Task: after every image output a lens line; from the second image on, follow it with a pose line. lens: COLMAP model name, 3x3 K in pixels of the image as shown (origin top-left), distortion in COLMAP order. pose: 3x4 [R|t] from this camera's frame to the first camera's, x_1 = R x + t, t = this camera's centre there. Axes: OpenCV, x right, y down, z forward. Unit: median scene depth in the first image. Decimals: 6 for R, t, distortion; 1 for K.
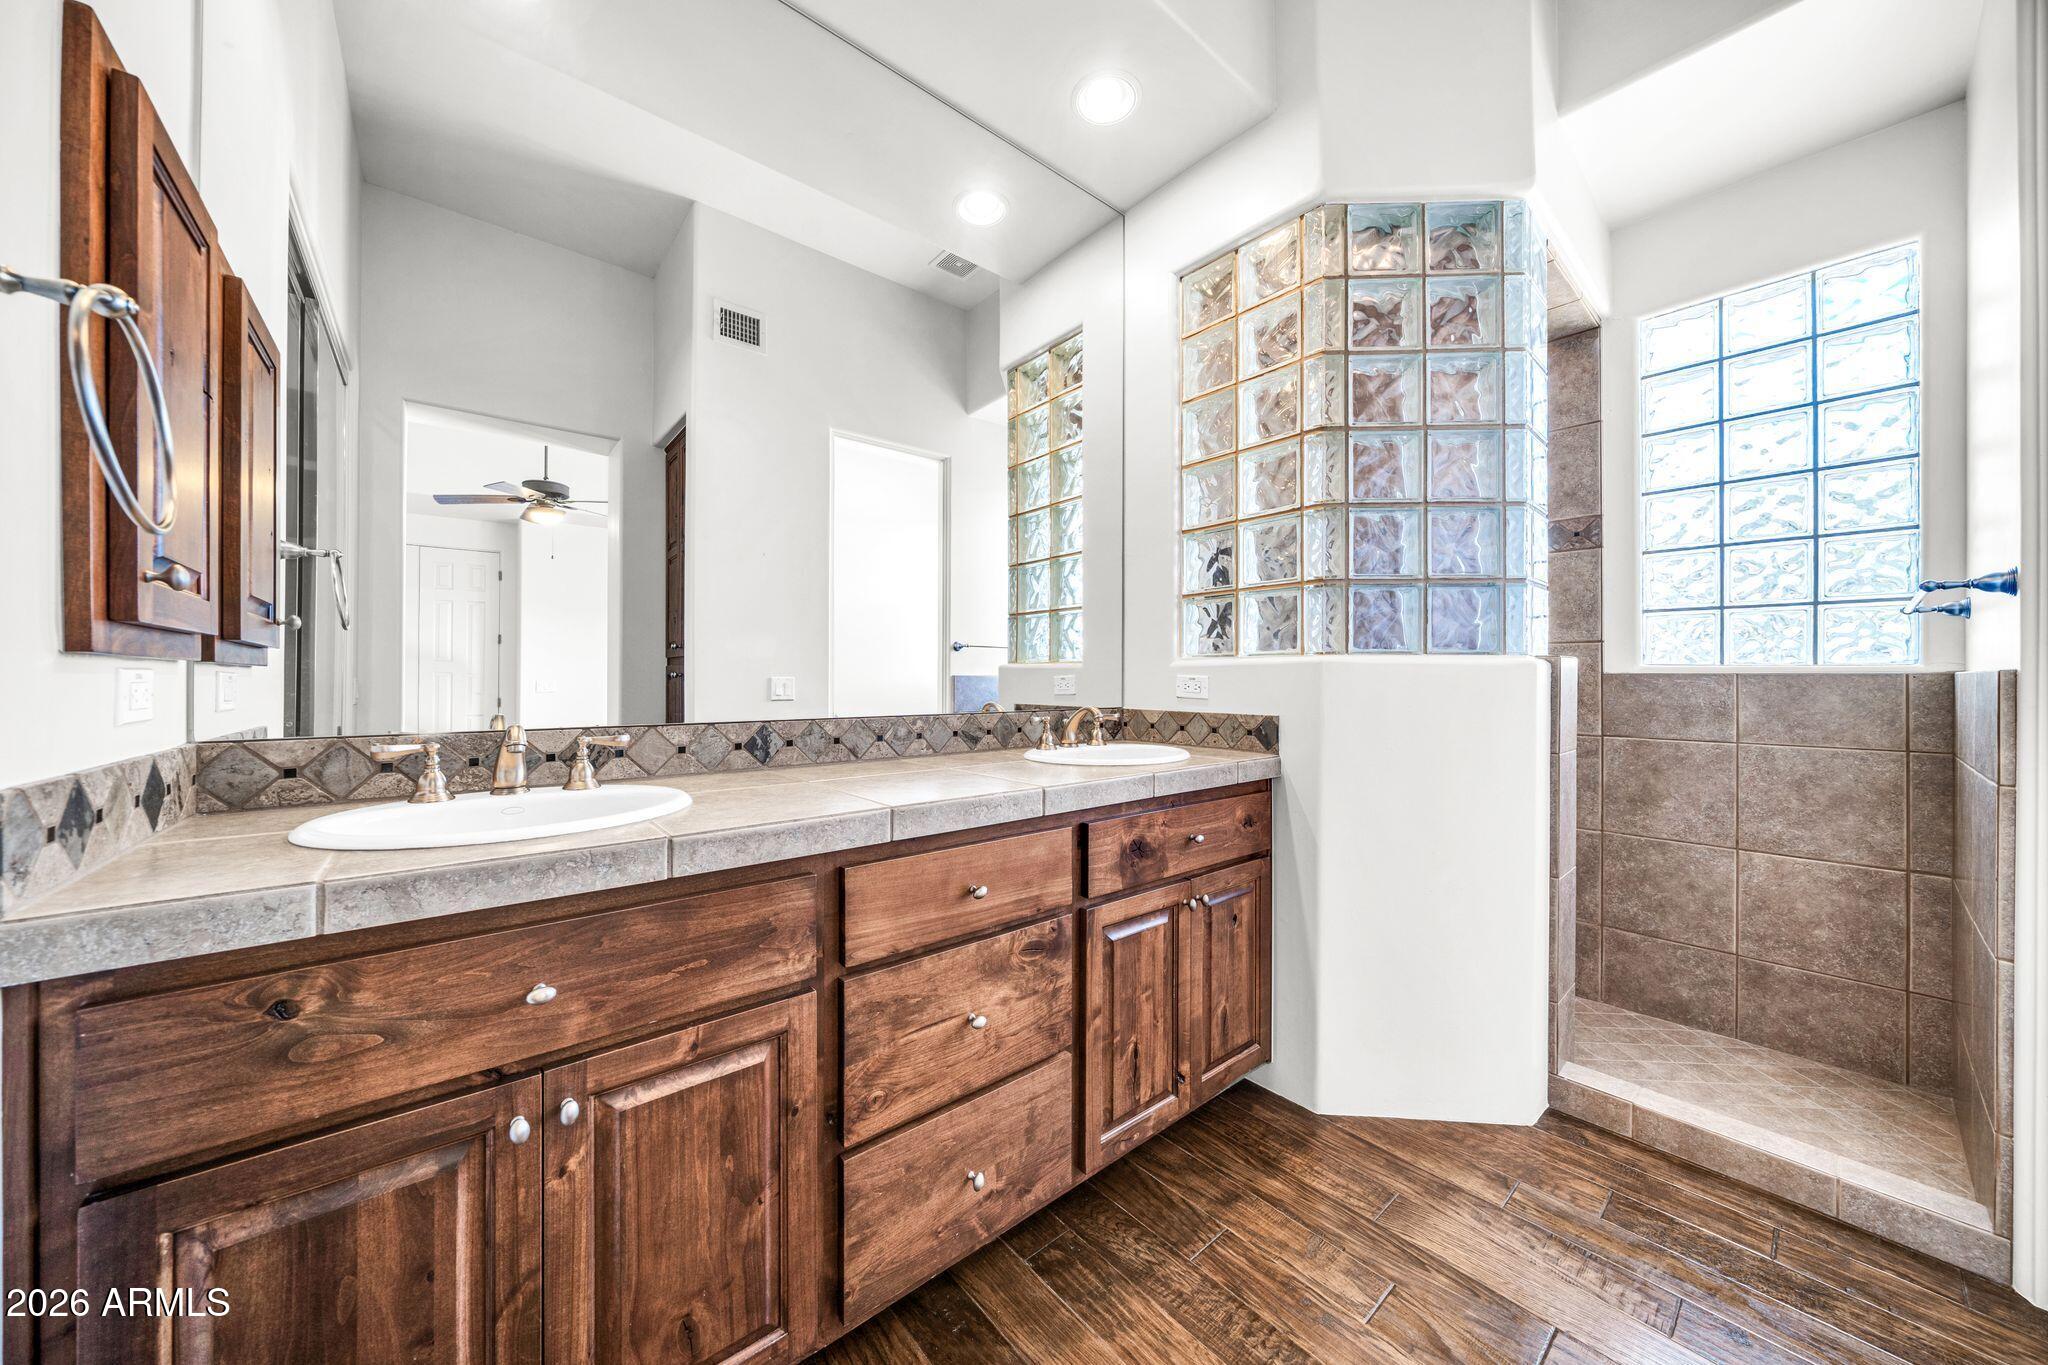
lens RADIAL K [[716.2, 0, 1019.3], [0, 716.2, 674.0], [0, 0, 1]] dist [-0.007985, -0.000097]
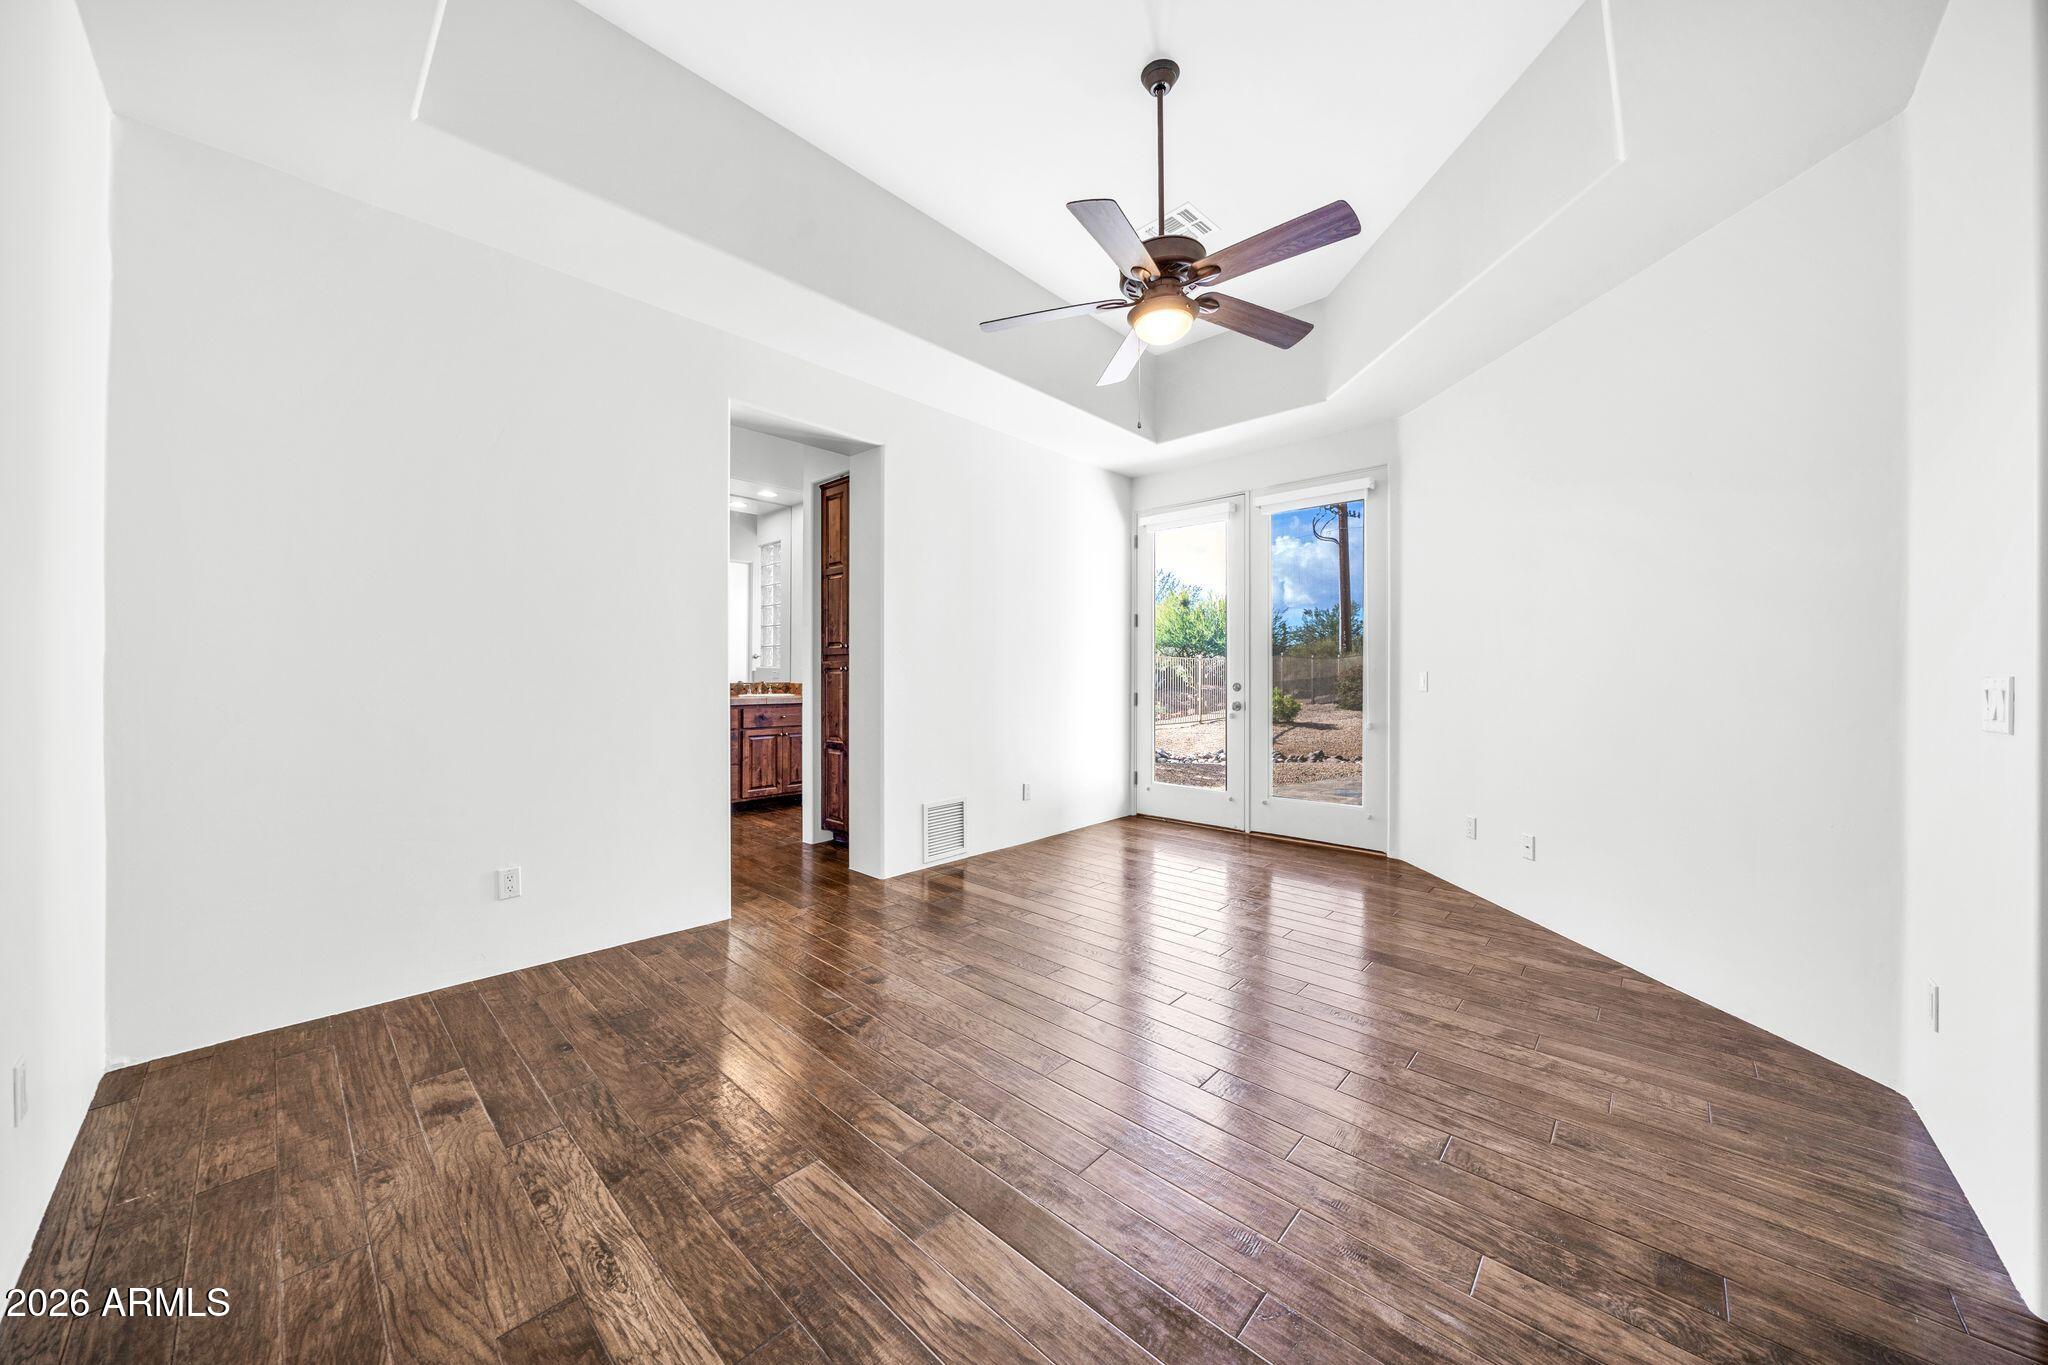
lens RADIAL K [[716.2, 0, 1019.3], [0, 716.2, 674.0], [0, 0, 1]] dist [-0.007985, -0.000097]
pose [[0.990185, -0.002756, 0.139733, 0.958642], [0.002068, 0.999985, 0.005063, -0.001243], [-0.139745, -0.004724, 0.990176, -2.840776]]
